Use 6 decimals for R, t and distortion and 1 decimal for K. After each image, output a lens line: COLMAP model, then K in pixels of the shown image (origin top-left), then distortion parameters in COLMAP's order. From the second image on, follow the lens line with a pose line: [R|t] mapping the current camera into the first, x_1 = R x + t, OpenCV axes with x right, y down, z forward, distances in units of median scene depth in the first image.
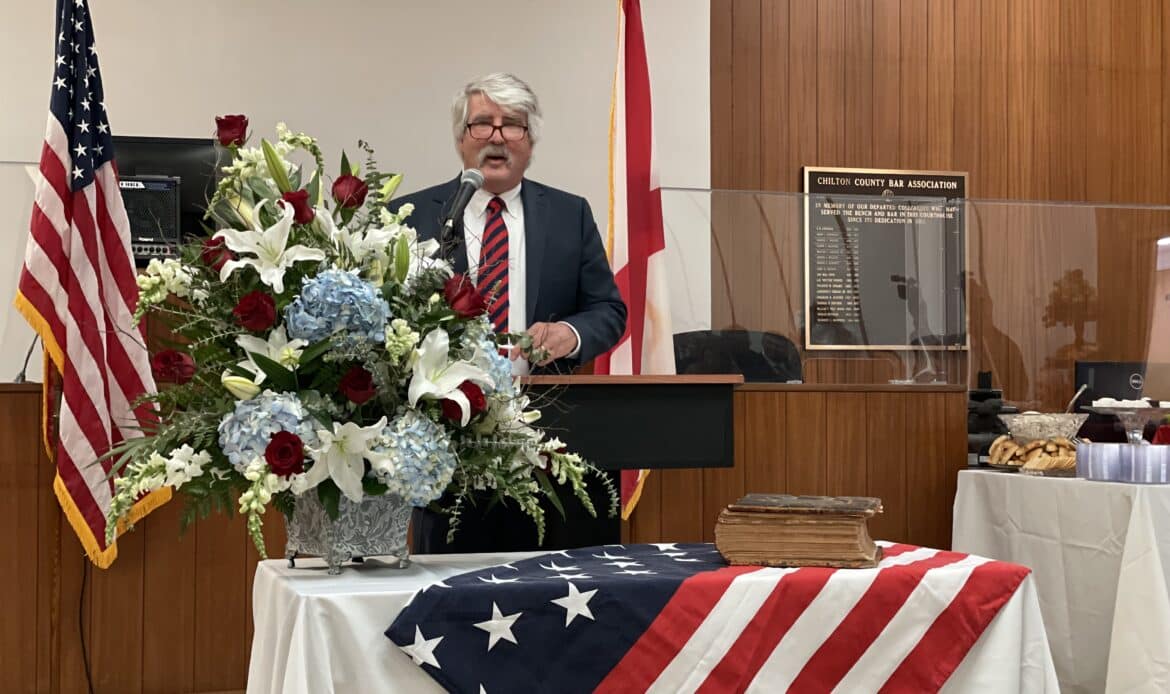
lens RADIAL K [[1719.0, 0, 581.1], [0, 1719.0, 349.7], [0, 0, 1]] dist [0.119511, 0.000000]
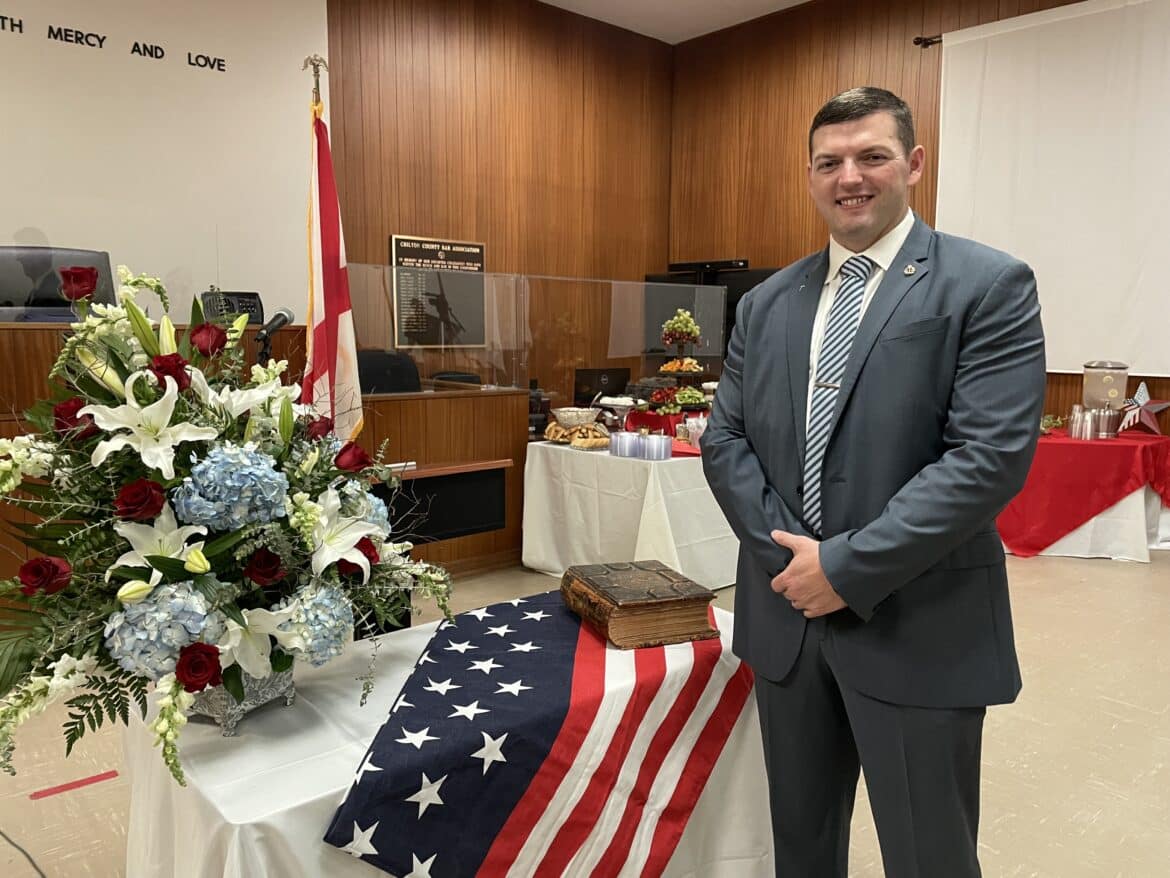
lens RADIAL K [[872.3, 0, 582.7], [0, 872.3, 414.4], [0, 0, 1]] dist [0.067566, -0.069296]
pose [[0.909095, -0.034334, 0.415171, -0.154641], [-0.018679, 0.992236, 0.122956, -0.119338], [-0.416170, -0.119533, 0.901396, 0.441124]]
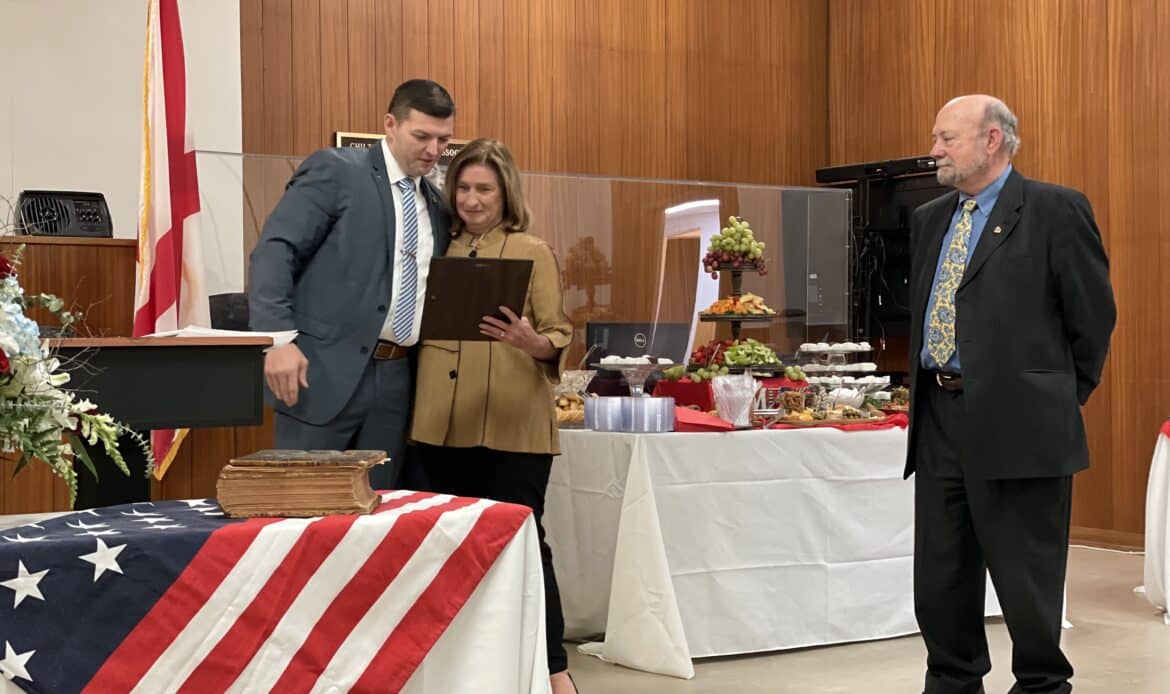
lens RADIAL K [[1719.0, 0, 594.0], [0, 1719.0, 338.9], [0, 0, 1]] dist [0.119511, 0.000000]
pose [[0.962863, -0.005767, 0.269928, -0.000739], [0.001392, 0.999865, 0.016398, -0.000915], [-0.269986, -0.015413, 0.962741, -0.070259]]
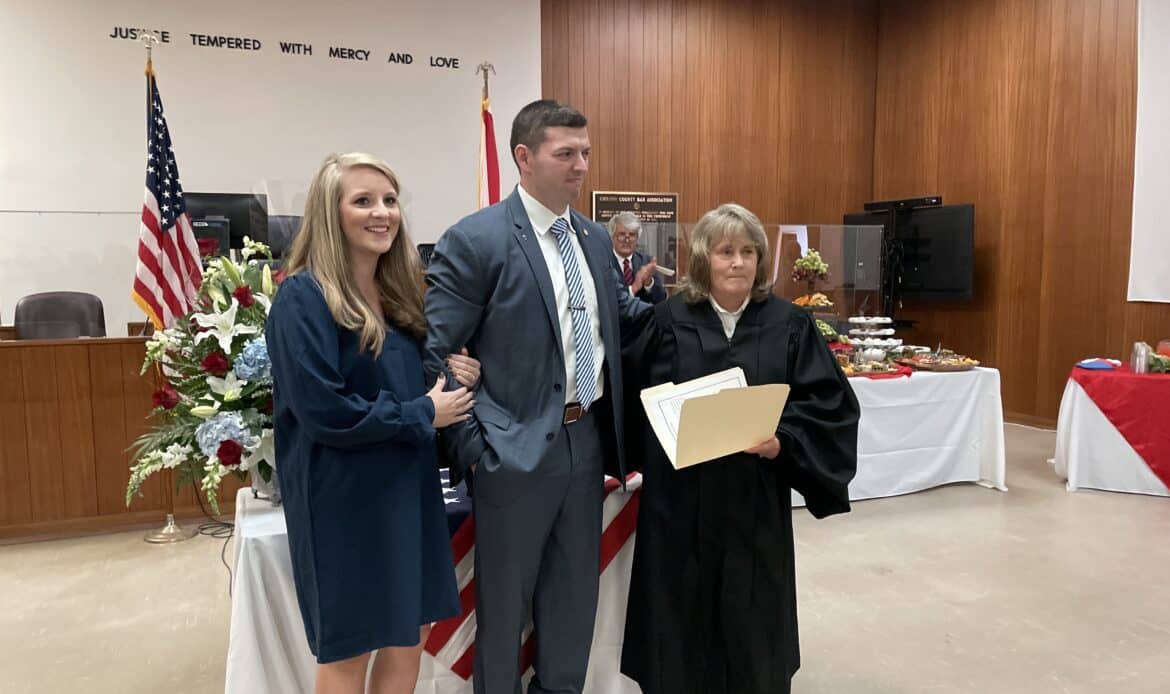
lens RADIAL K [[870.6, 0, 586.1], [0, 870.6, 348.0], [0, 0, 1]] dist [0.072436, -0.080110]
pose [[0.995765, -0.015672, 0.090587, 0.089629], [0.005109, 0.993273, 0.115682, -0.125545], [-0.091791, -0.114729, 0.989147, 0.099105]]
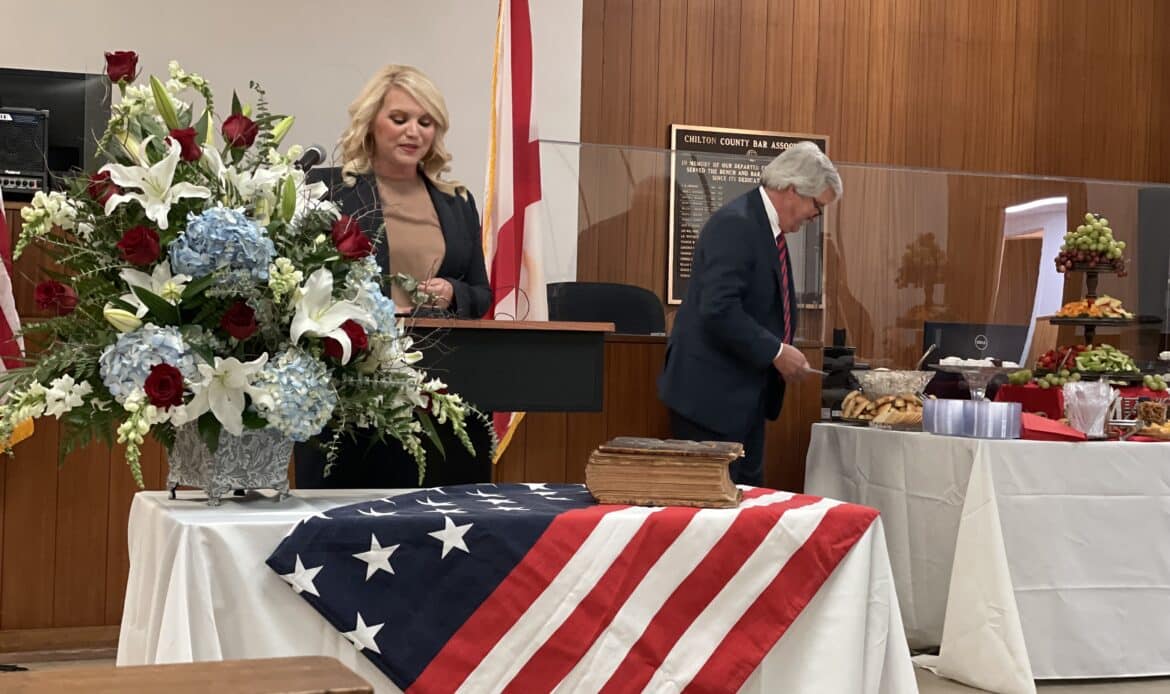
lens RADIAL K [[1719.0, 0, 582.0], [0, 1719.0, 337.9], [0, 0, 1]] dist [0.119511, 0.000000]
pose [[0.996235, 0.025842, 0.082752, -0.012207], [-0.027531, 0.999434, 0.019330, 0.004741], [-0.082206, -0.021535, 0.996383, -0.033398]]
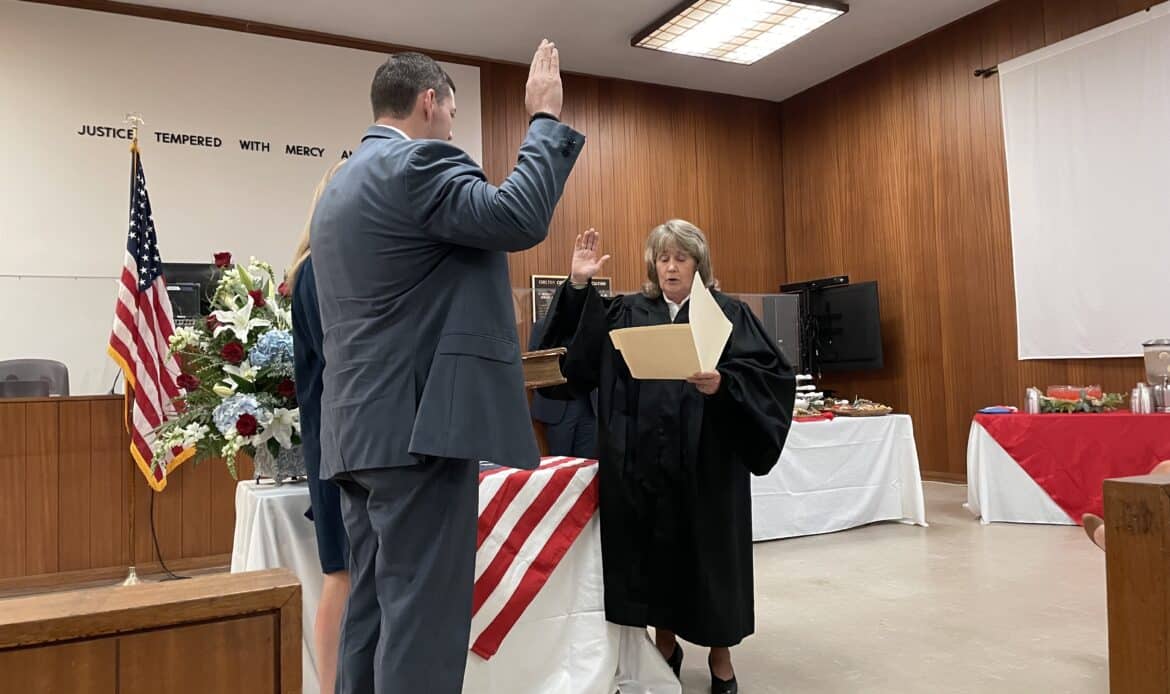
lens RADIAL K [[870.6, 0, 576.3], [0, 870.6, 334.7], [0, 0, 1]] dist [0.072436, -0.080110]
pose [[0.985900, -0.020937, 0.166018, 0.025992], [0.027139, 0.999013, -0.035175, 0.003034], [-0.165118, 0.039184, 0.985495, -0.035428]]
